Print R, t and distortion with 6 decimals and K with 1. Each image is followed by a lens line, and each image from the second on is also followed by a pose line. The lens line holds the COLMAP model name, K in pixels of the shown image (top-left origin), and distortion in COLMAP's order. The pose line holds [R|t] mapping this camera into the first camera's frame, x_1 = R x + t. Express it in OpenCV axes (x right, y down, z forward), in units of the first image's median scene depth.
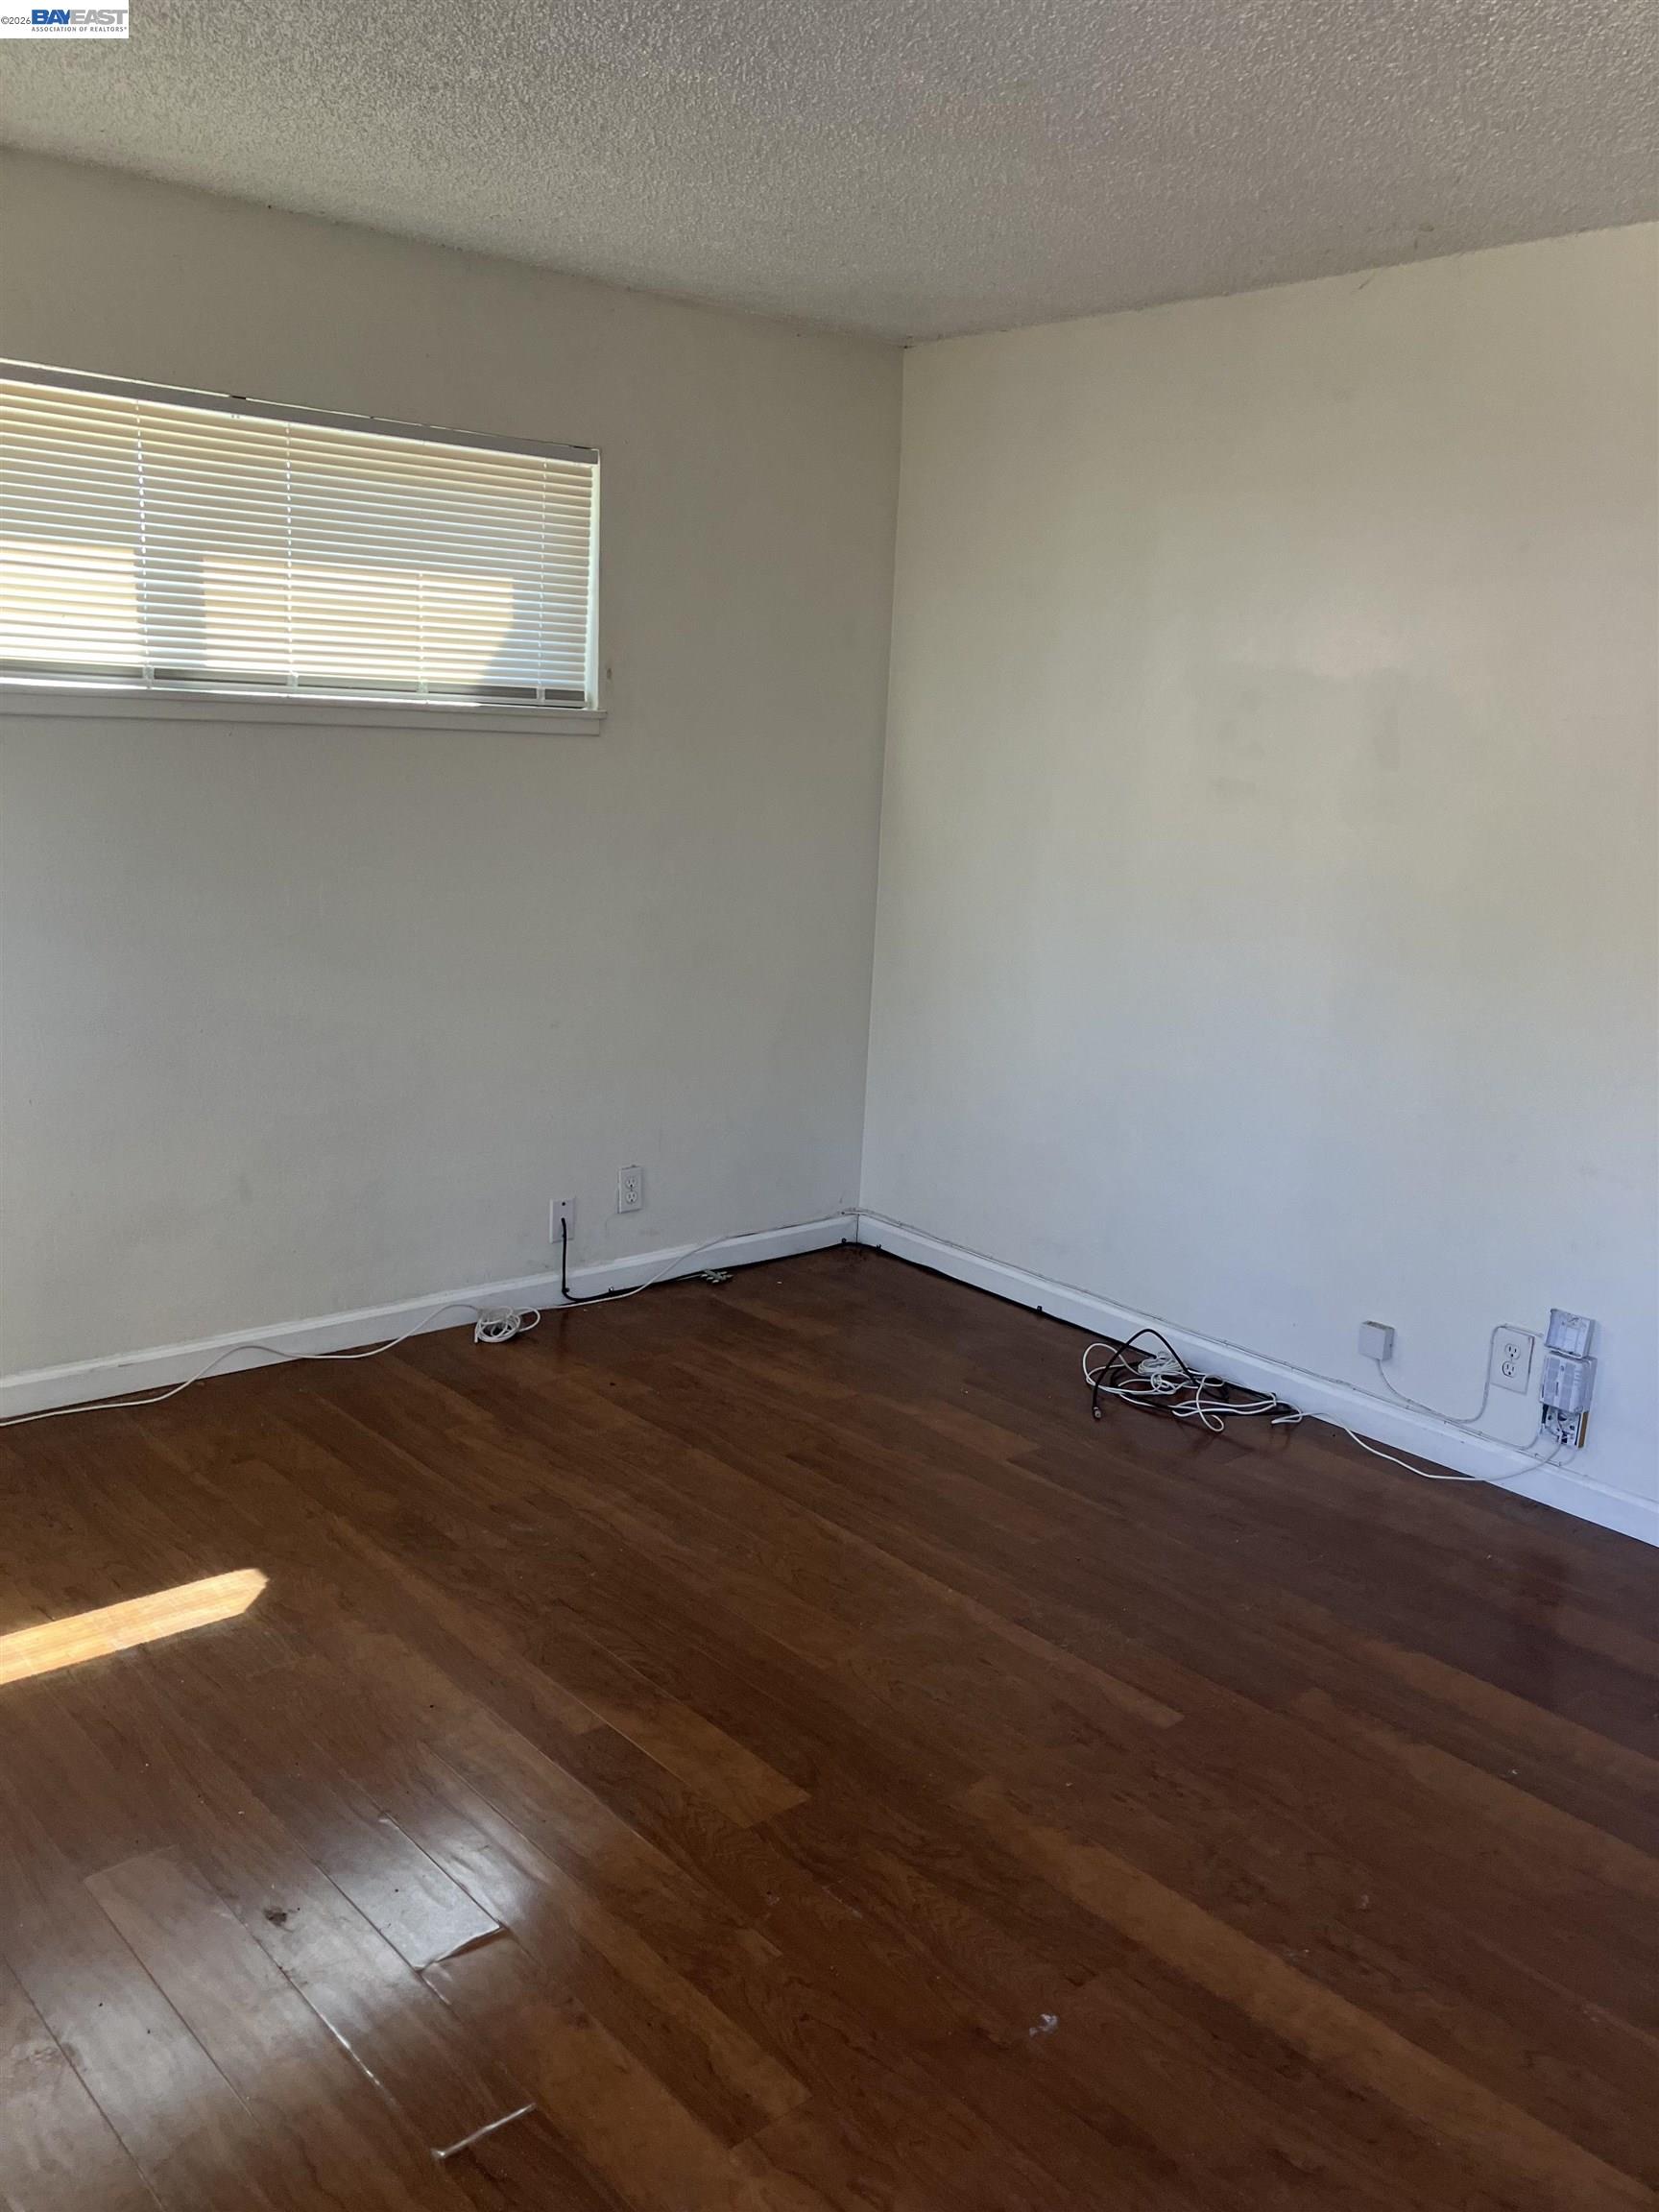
lens RADIAL K [[1820.0, 0, 845.0], [0, 1820.0, 1116.9], [0, 0, 1]] dist [0.016903, -0.000506]
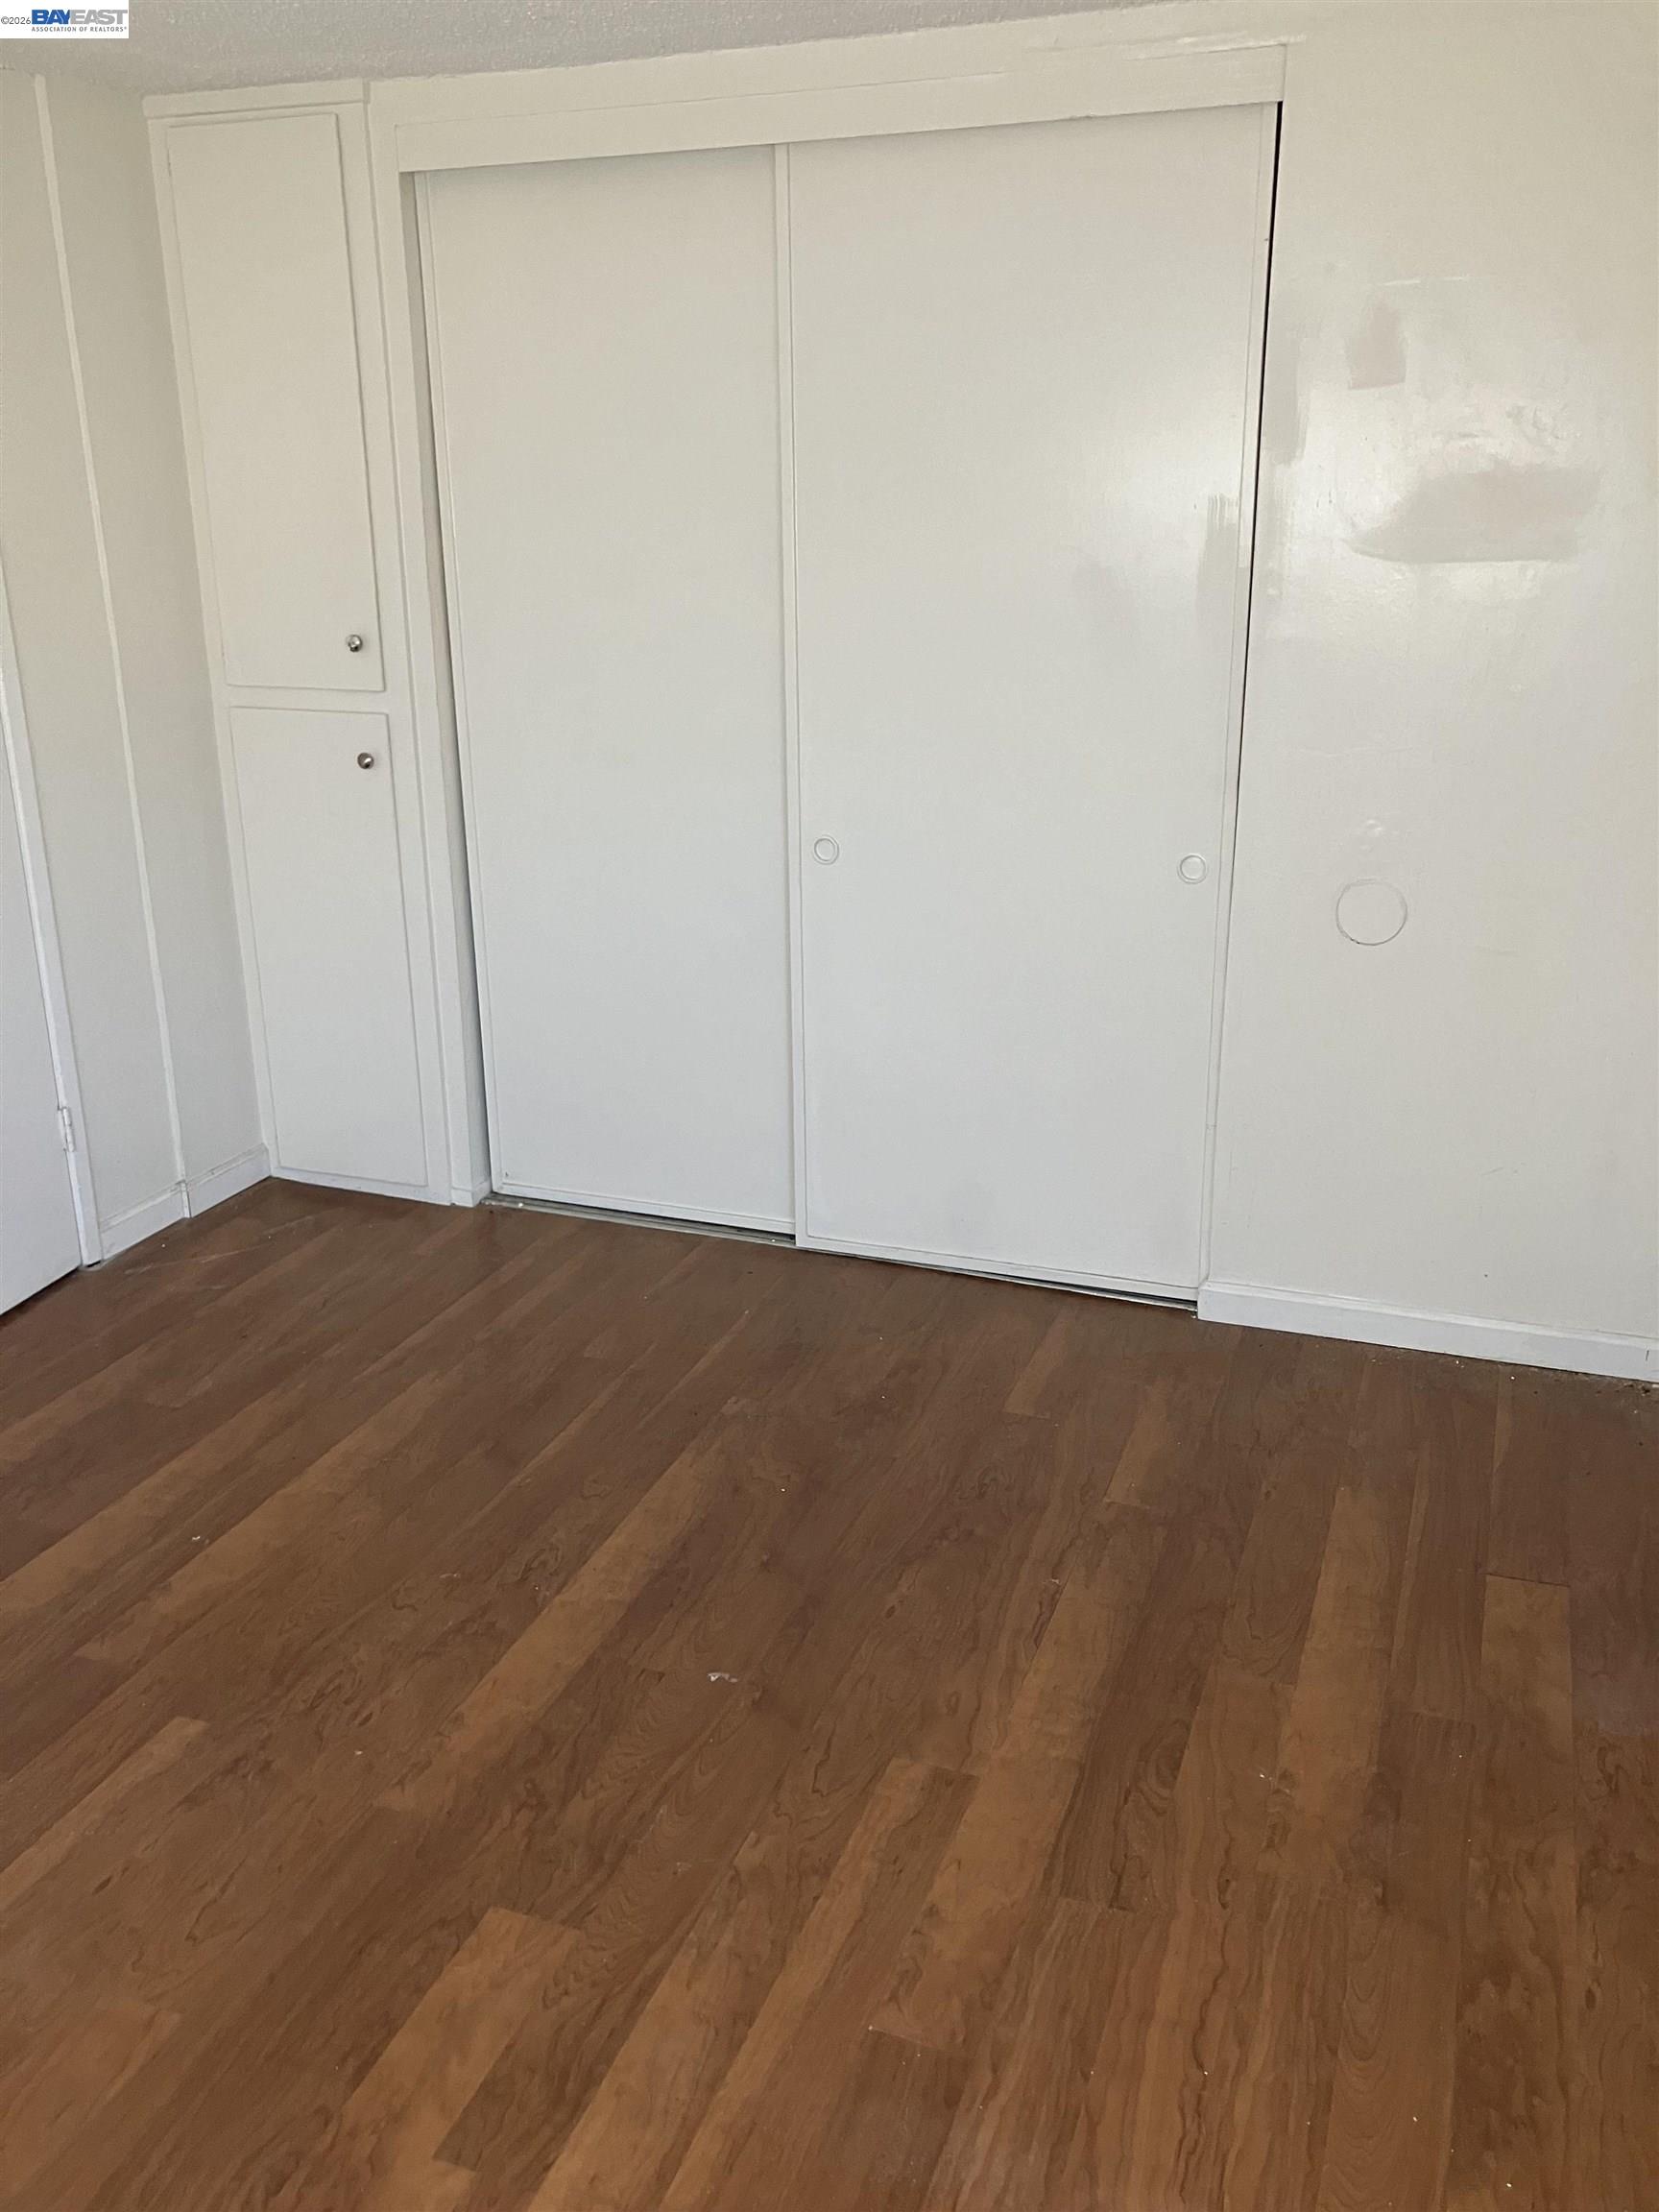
lens RADIAL K [[1820.0, 0, 844.3], [0, 1820.0, 1105.9], [0, 0, 1]] dist [0.016903, -0.000506]
pose [[-0.468338, -0.322655, 0.822529, -0.474338], [0.181185, 0.876081, 0.446826, -0.215344], [-0.864773, 0.358295, -0.351842, 0.717849]]
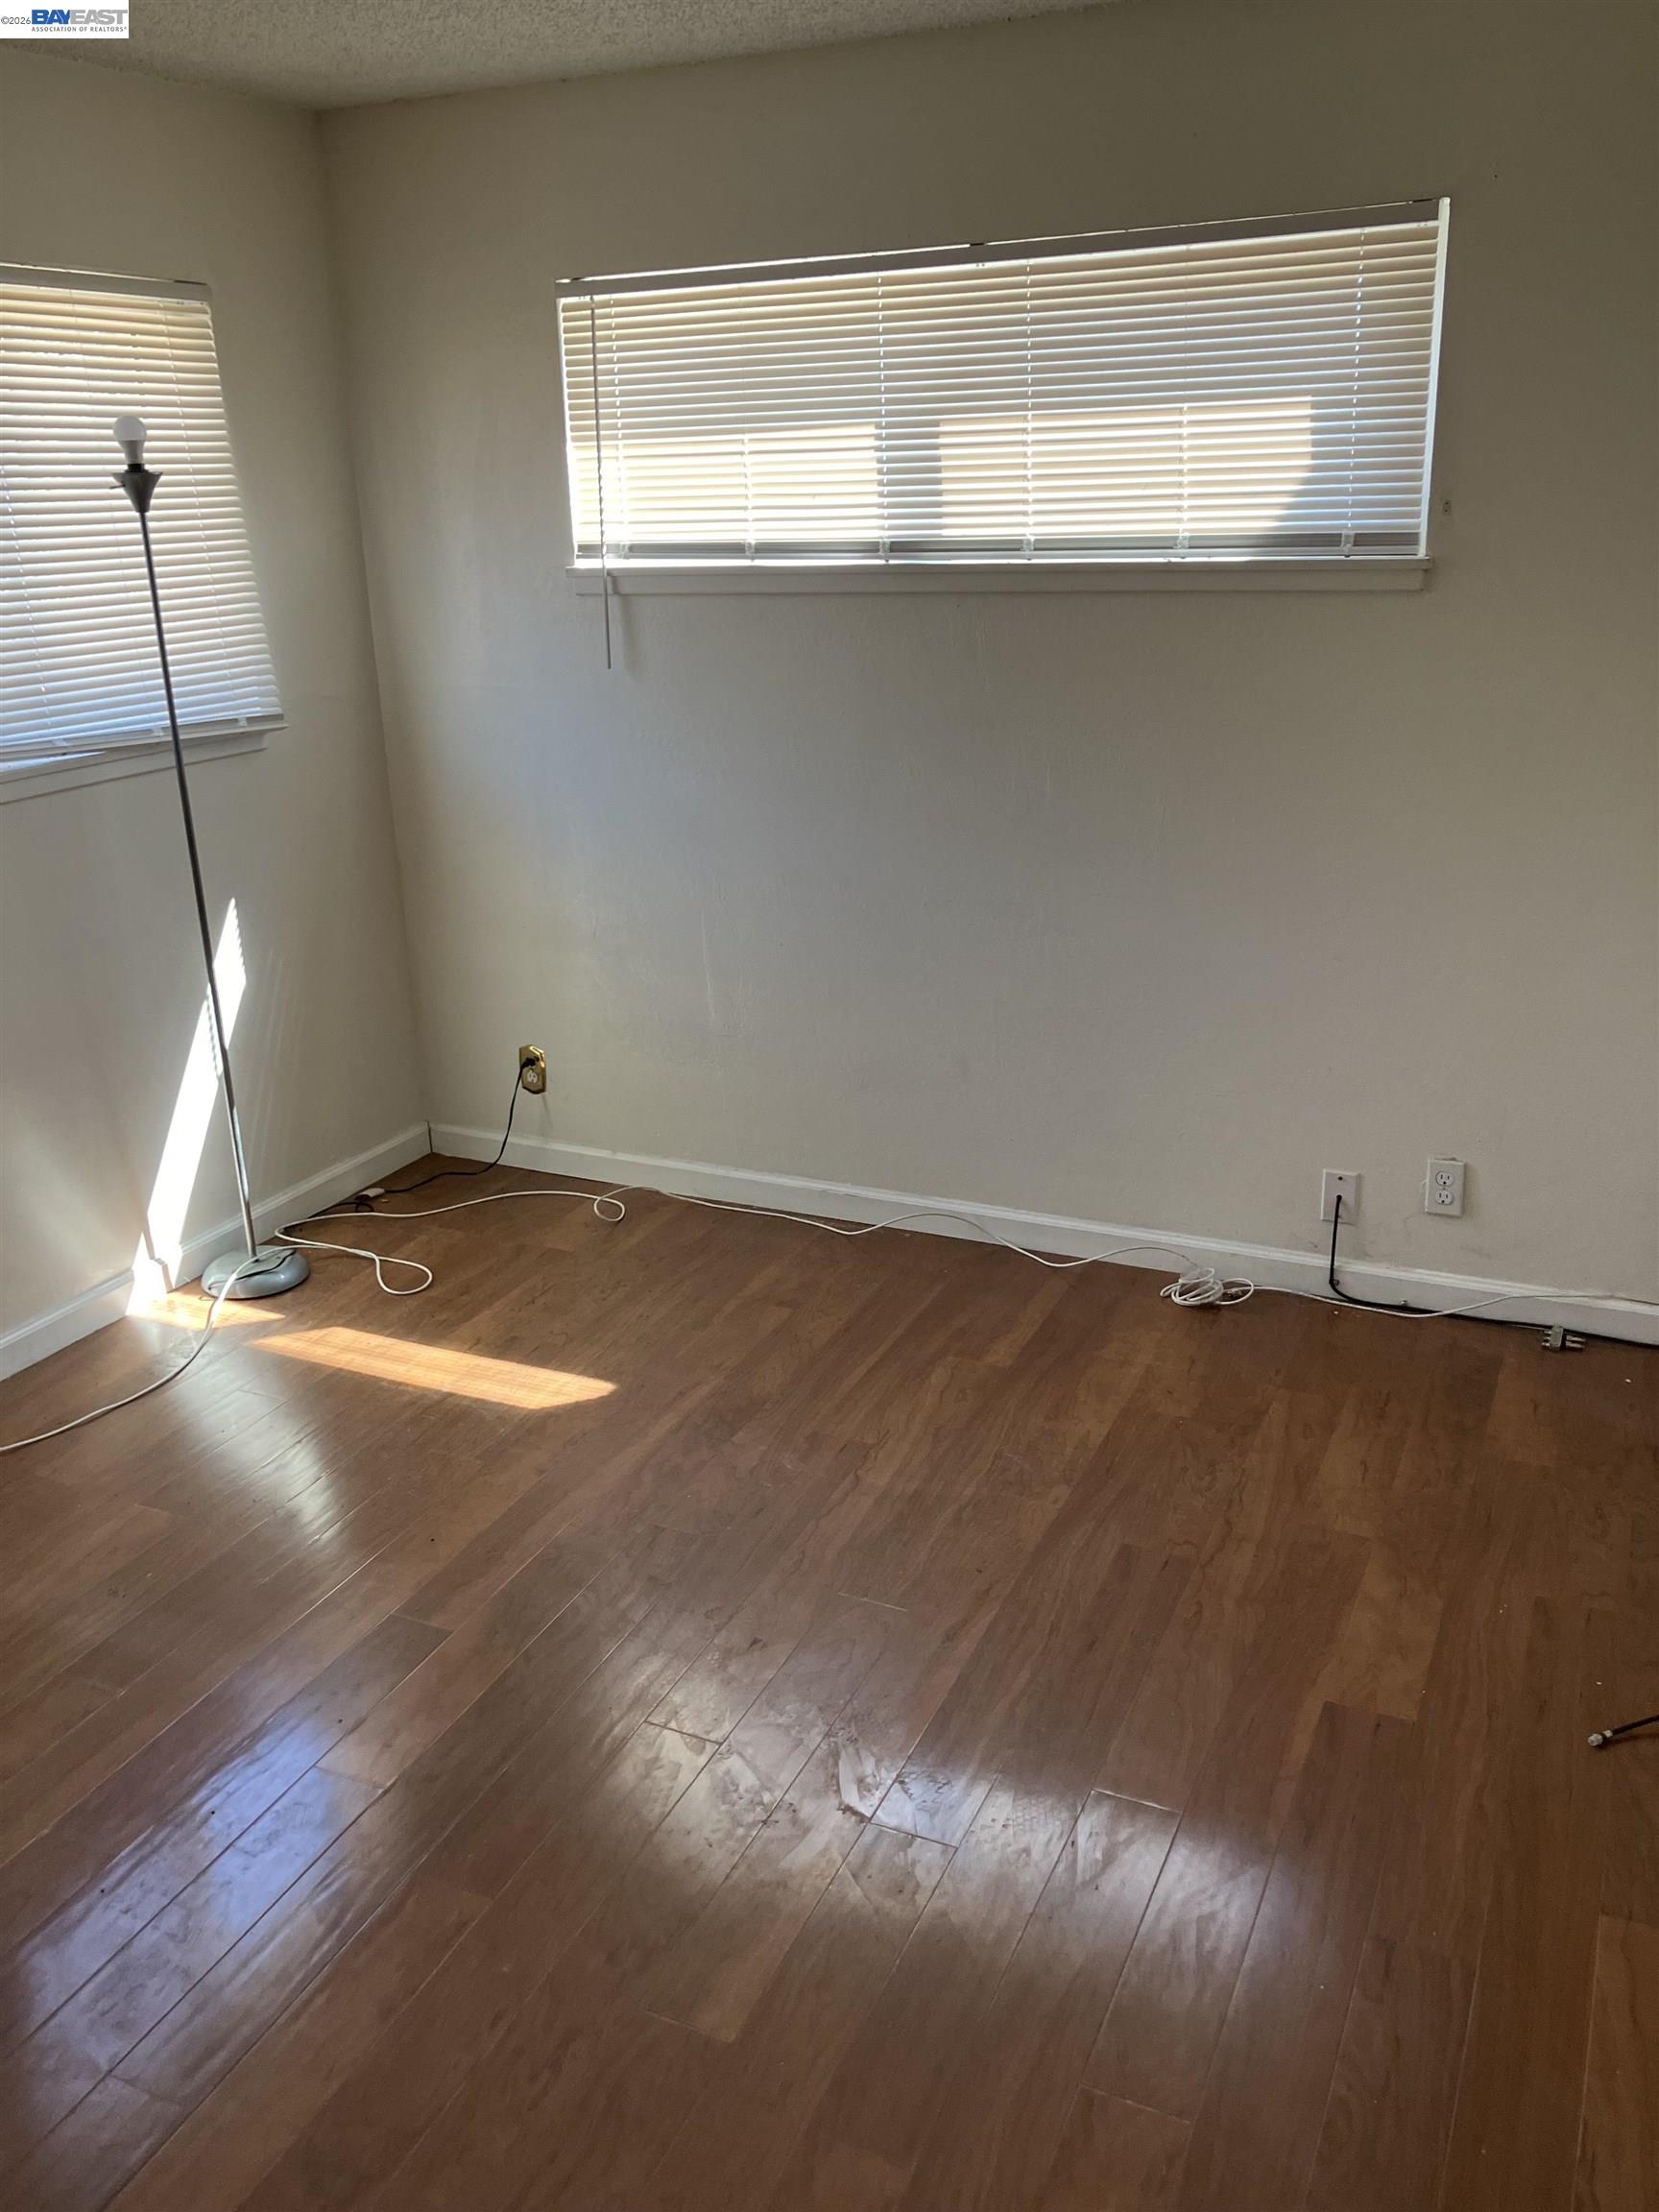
lens RADIAL K [[1820.0, 0, 826.9], [0, 1820.0, 1091.5], [0, 0, 1]] dist [0.016903, -0.000506]
pose [[0.397069, 0.237471, -0.886535, 0.574598], [-0.154325, 0.969468, 0.190565, -0.134767], [0.904721, 0.061147, 0.421593, 0.551555]]
